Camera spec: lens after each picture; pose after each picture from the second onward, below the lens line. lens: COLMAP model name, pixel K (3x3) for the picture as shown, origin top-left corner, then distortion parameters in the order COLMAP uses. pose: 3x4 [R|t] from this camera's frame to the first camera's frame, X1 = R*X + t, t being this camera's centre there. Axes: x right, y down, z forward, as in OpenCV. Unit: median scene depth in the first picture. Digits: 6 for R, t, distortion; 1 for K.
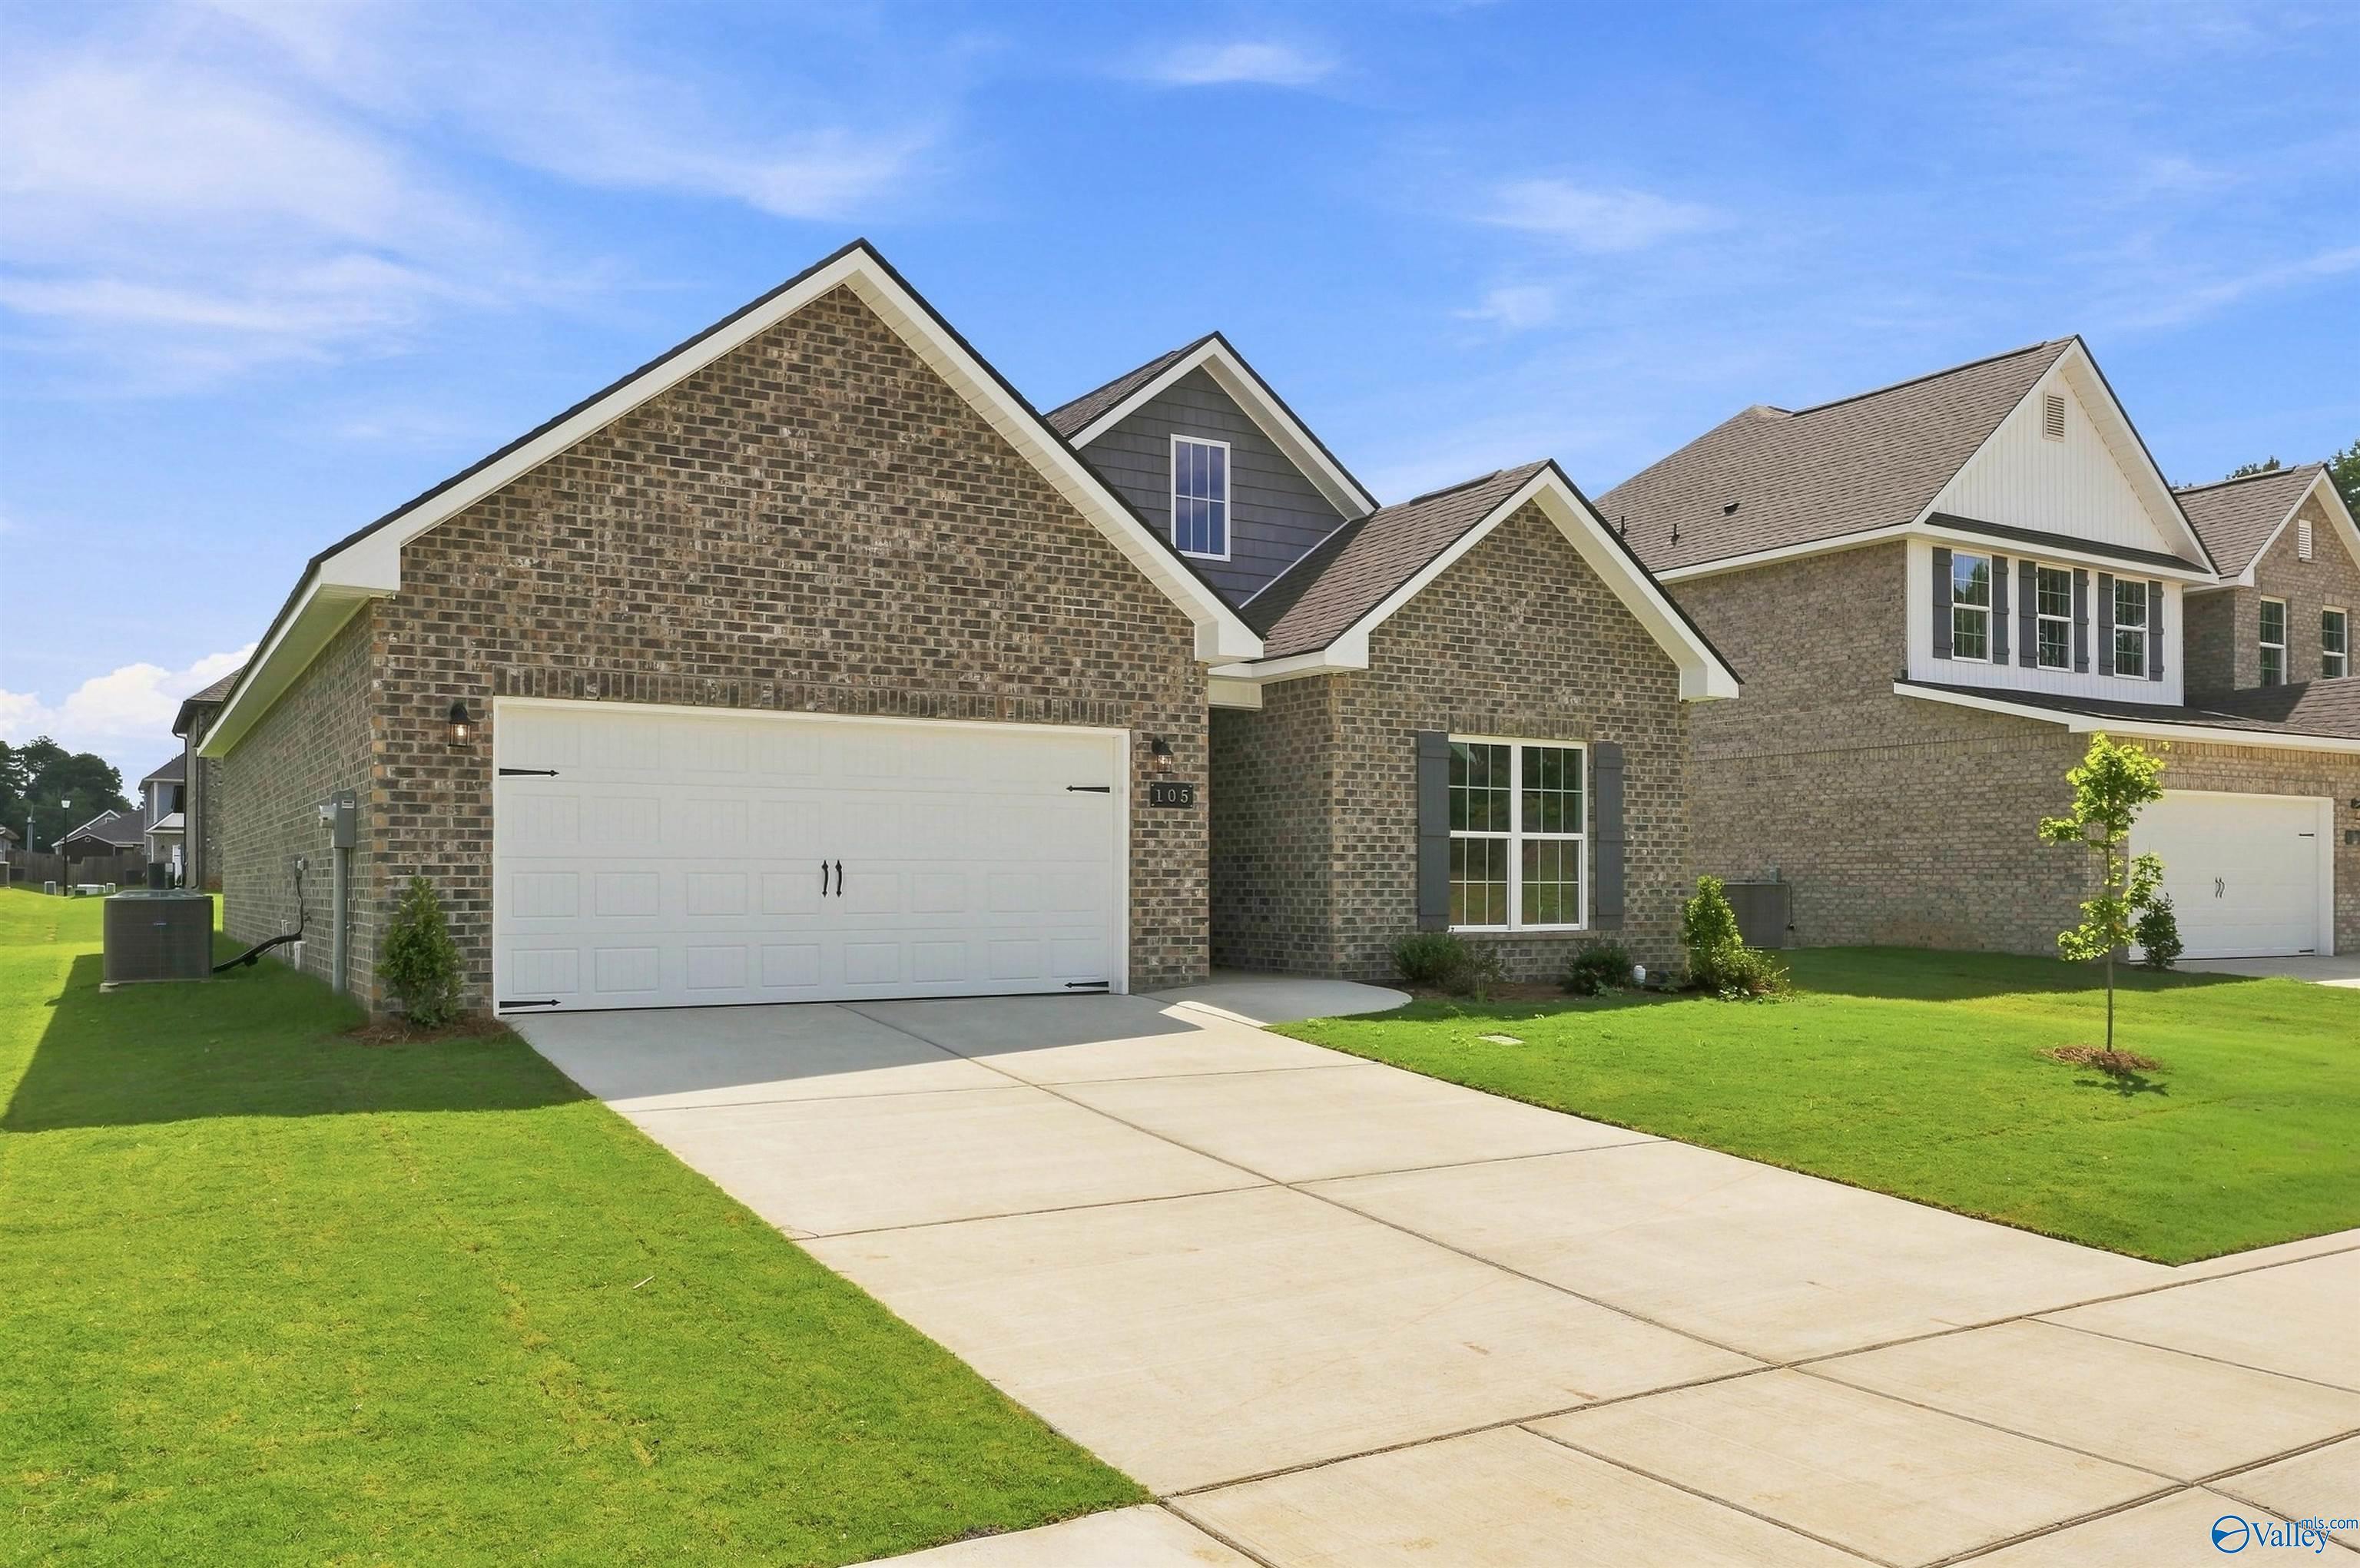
lens RADIAL K [[1734.9, 0, 1193.7], [0, 1734.9, 875.5], [0, 0, 1]] dist [0.003262, 0.003198]
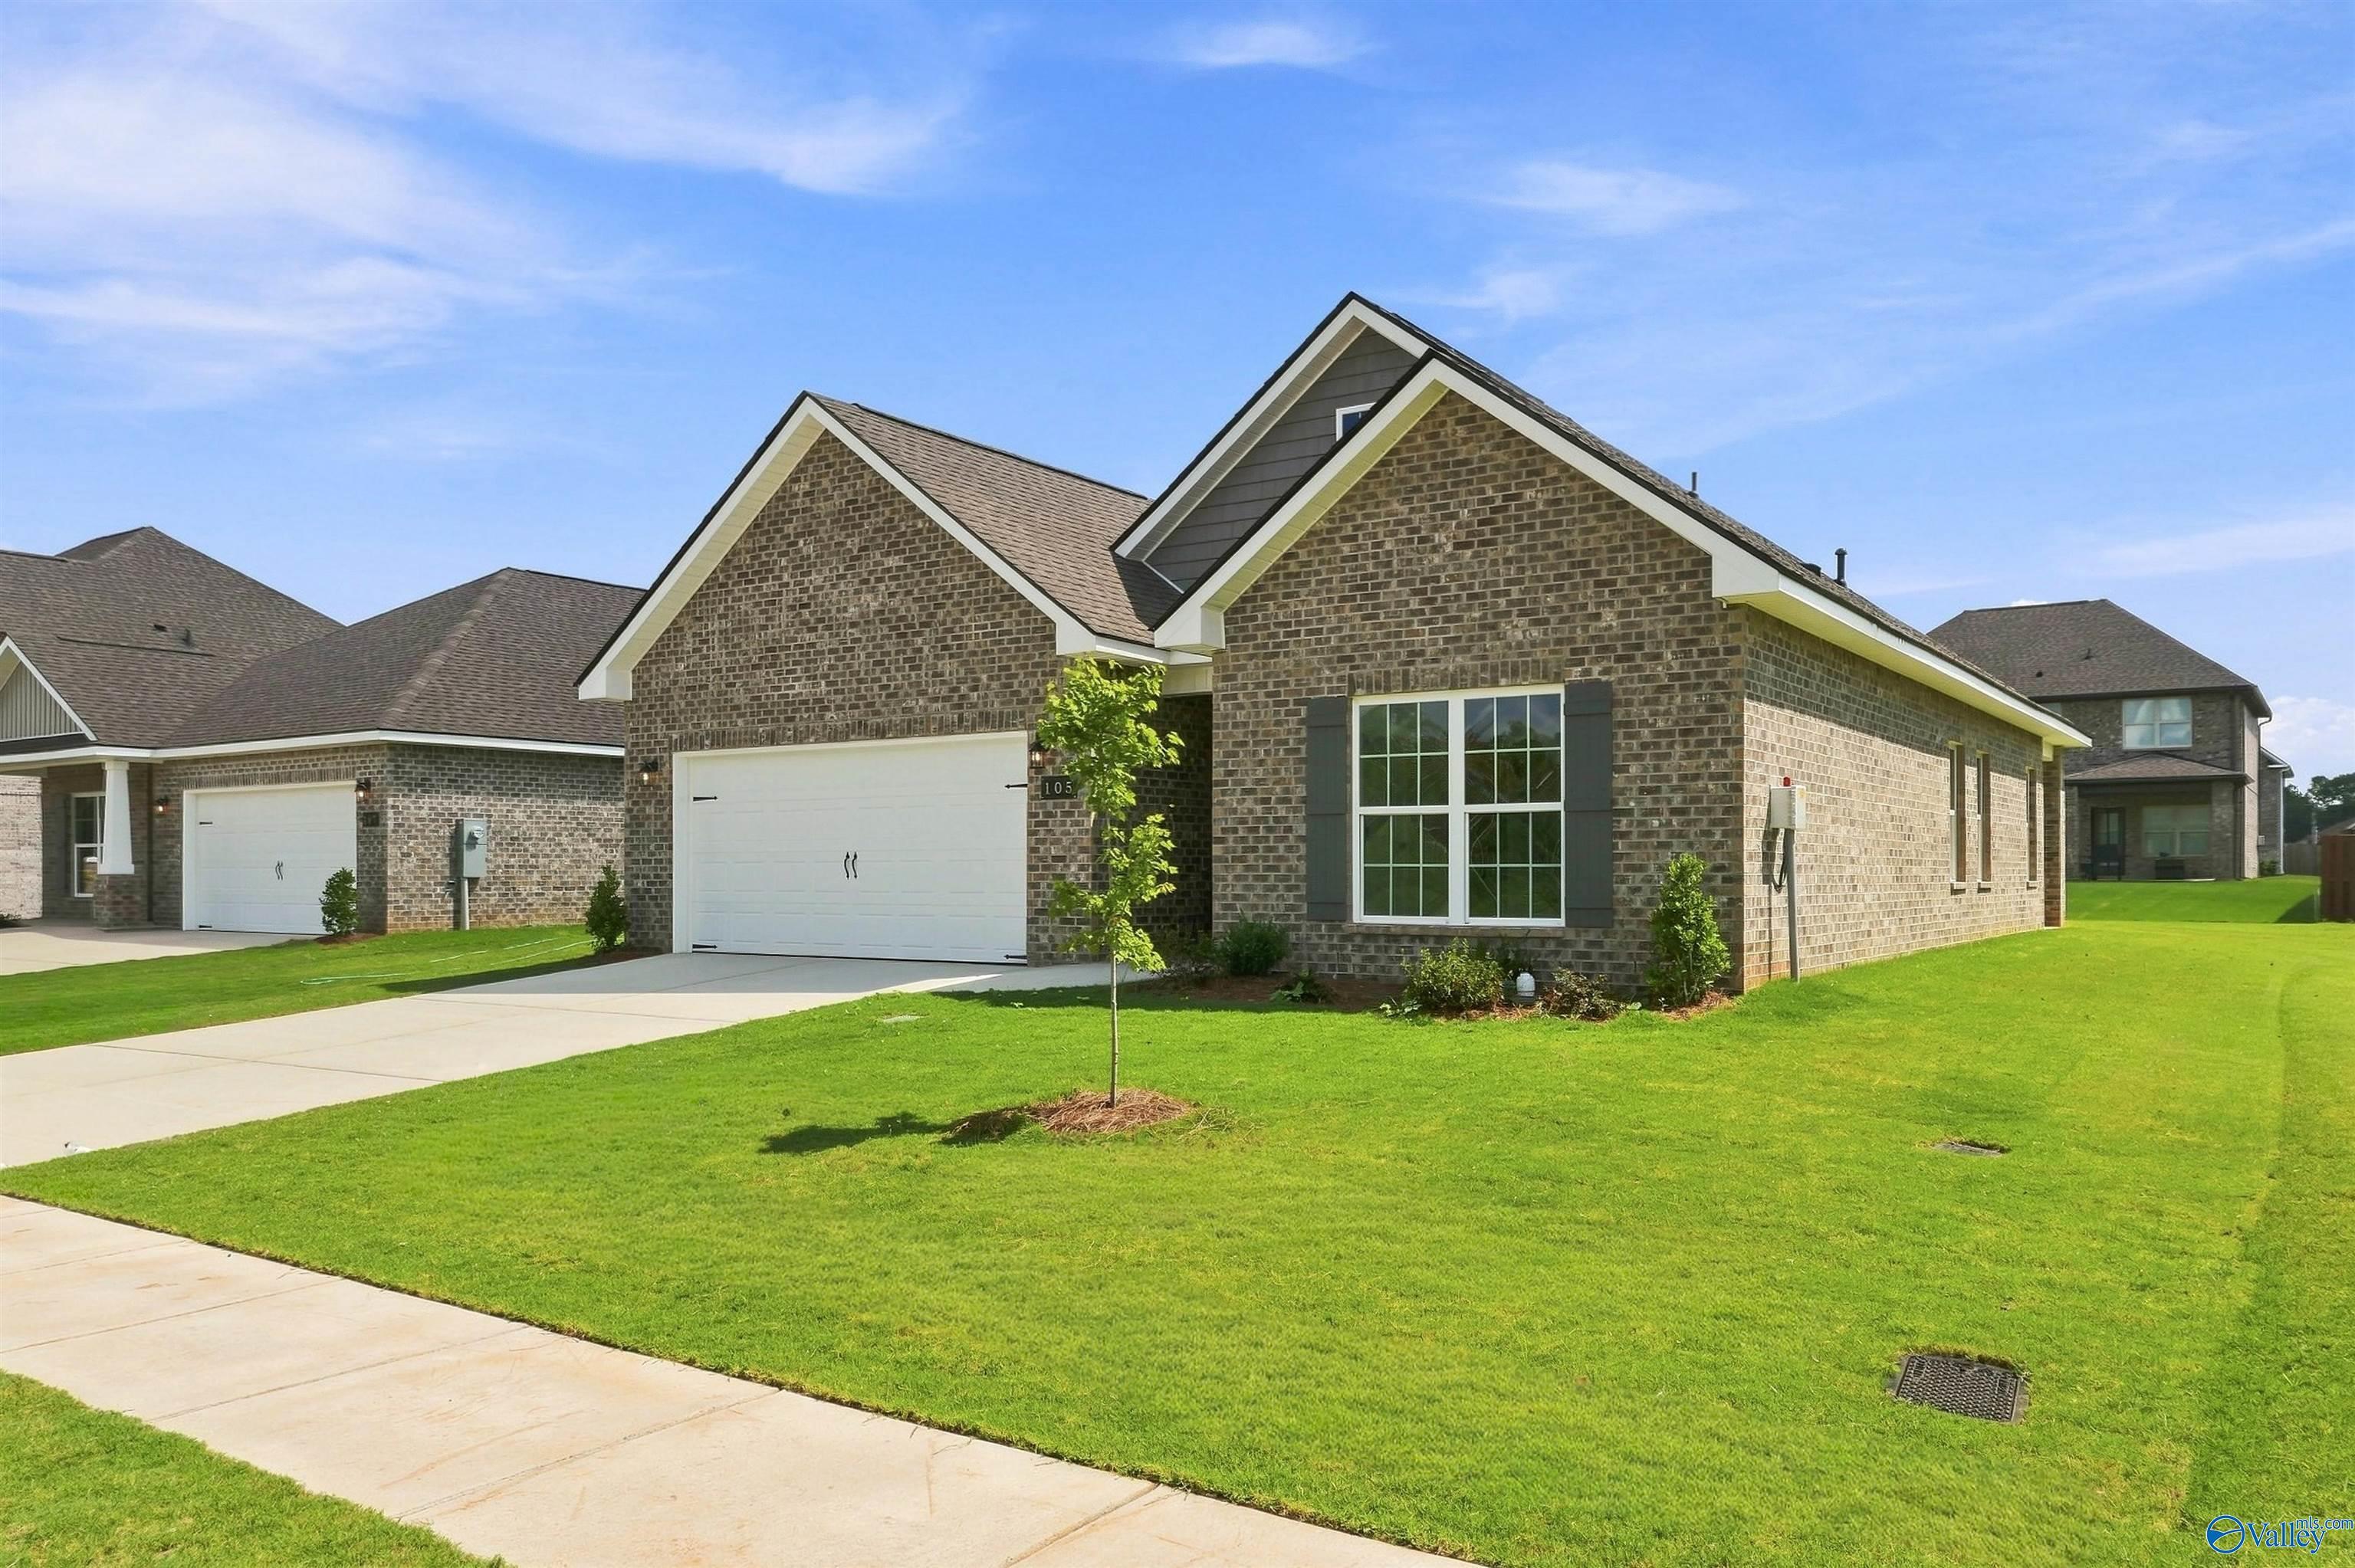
lens RADIAL K [[1730.9, 0, 1214.8], [0, 1730.9, 856.5], [0, 0, 1]] dist [0.003262, 0.003198]
pose [[0.421028, -0.008074, -0.907012, 1.060784], [0.006867, 0.999960, -0.005713, 0.004168], [0.907022, -0.003823, 0.421067, 0.660220]]
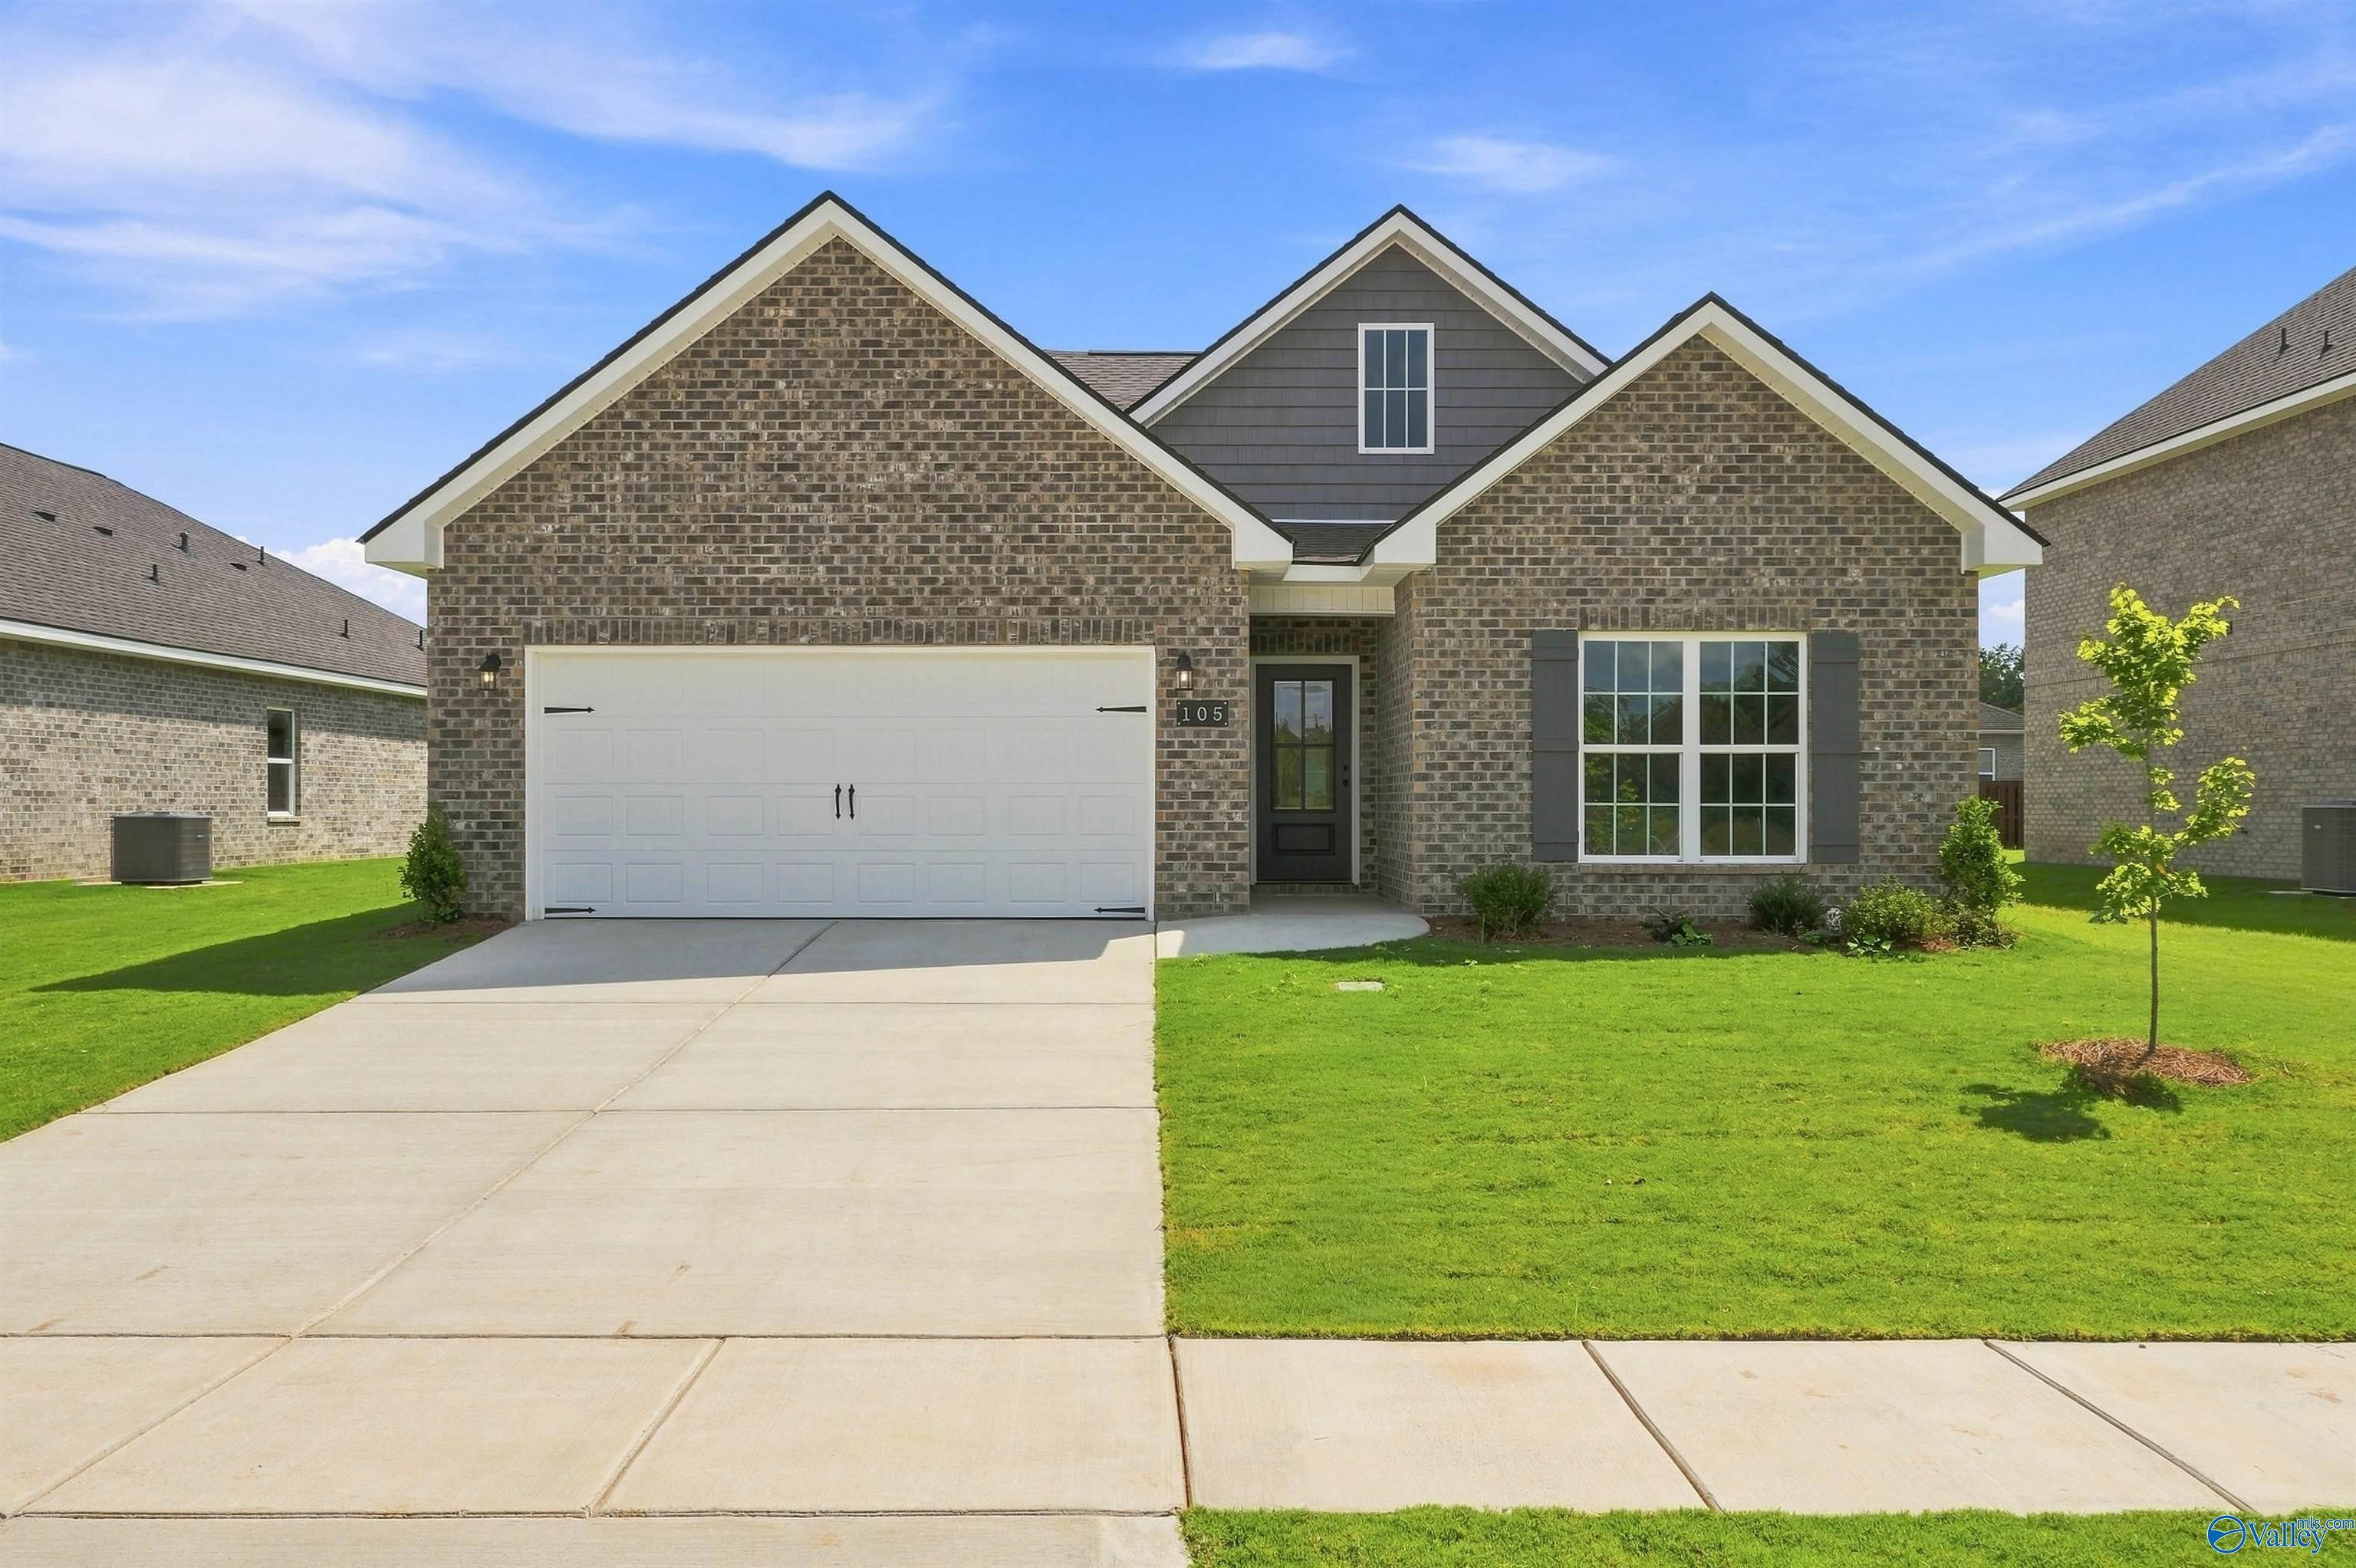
lens RADIAL K [[1731.7, 0, 1198.7], [0, 1731.7, 802.5], [0, 0, 1]] dist [0.003262, 0.003198]
pose [[0.860704, 0.000774, -0.509105, 0.488357], [0.002413, 0.999981, 0.005600, -0.002929], [0.509100, -0.006049, 0.860686, 0.193266]]
